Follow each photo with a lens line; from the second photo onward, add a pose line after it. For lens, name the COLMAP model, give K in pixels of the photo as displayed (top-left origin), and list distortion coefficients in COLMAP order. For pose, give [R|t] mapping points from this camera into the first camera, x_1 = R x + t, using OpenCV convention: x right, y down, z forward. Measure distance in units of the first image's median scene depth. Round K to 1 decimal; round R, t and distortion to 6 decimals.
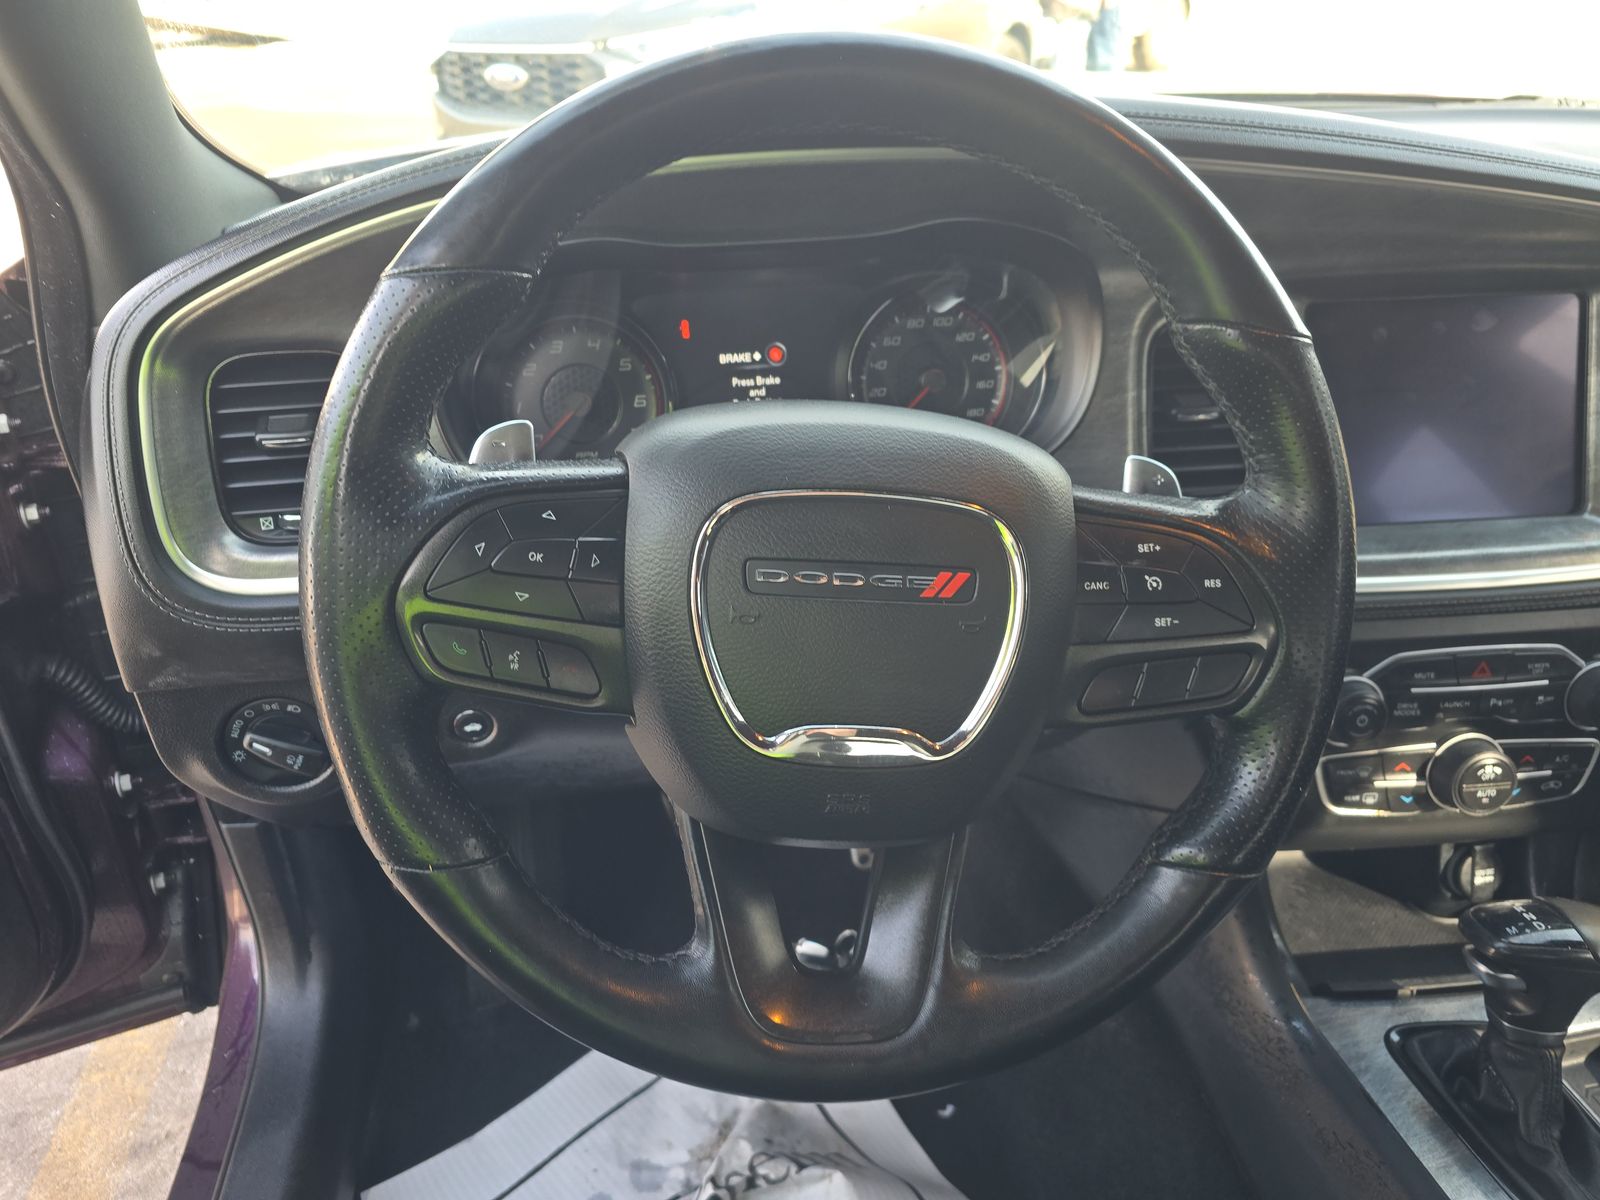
lens RADIAL K [[1040.5, 0, 797.4], [0, 1040.5, 587.6], [0, 0, 1]] dist [0.033704, -0.002514]
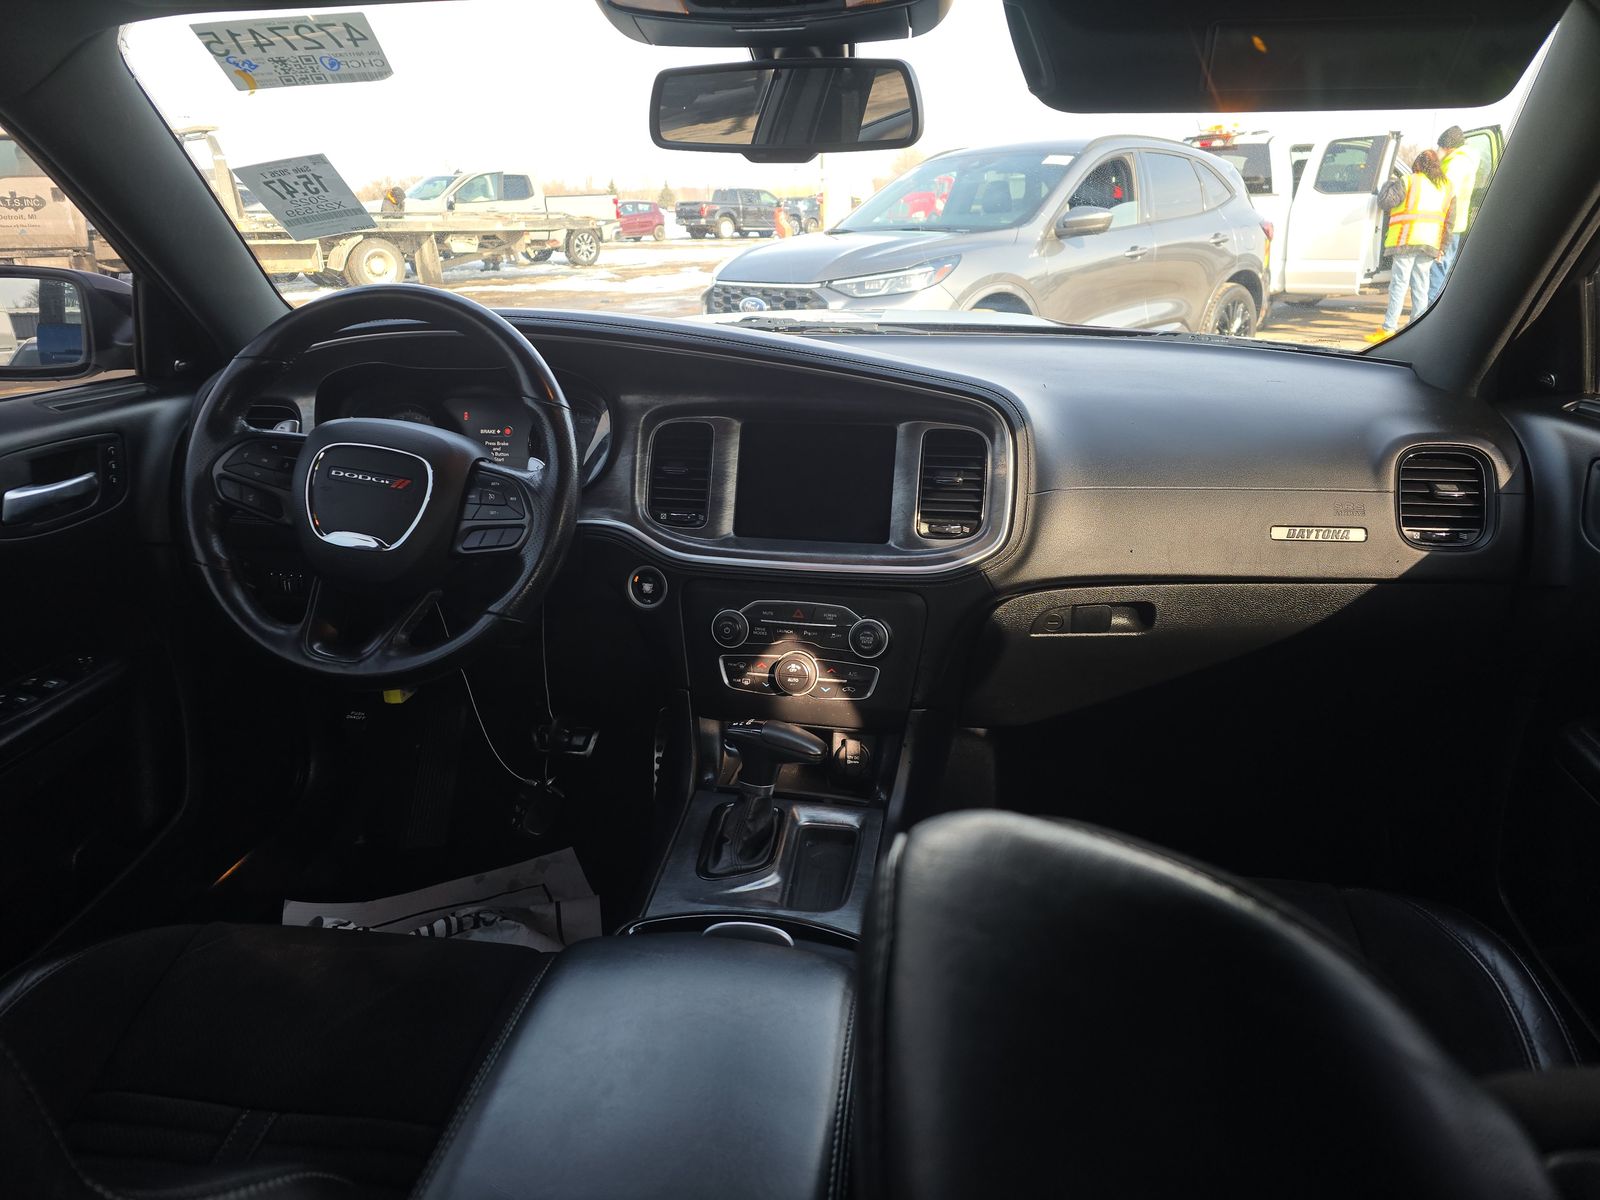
lens RADIAL K [[1040.5, 0, 801.4], [0, 1040.5, 611.1], [0, 0, 1]] dist [0.033704, -0.002514]
pose [[0.956285, 0.098814, -0.275236, 1.116192], [-0.144031, 0.978259, -0.149213, 0.333762], [0.254508, 0.182332, 0.949727, -0.696307]]
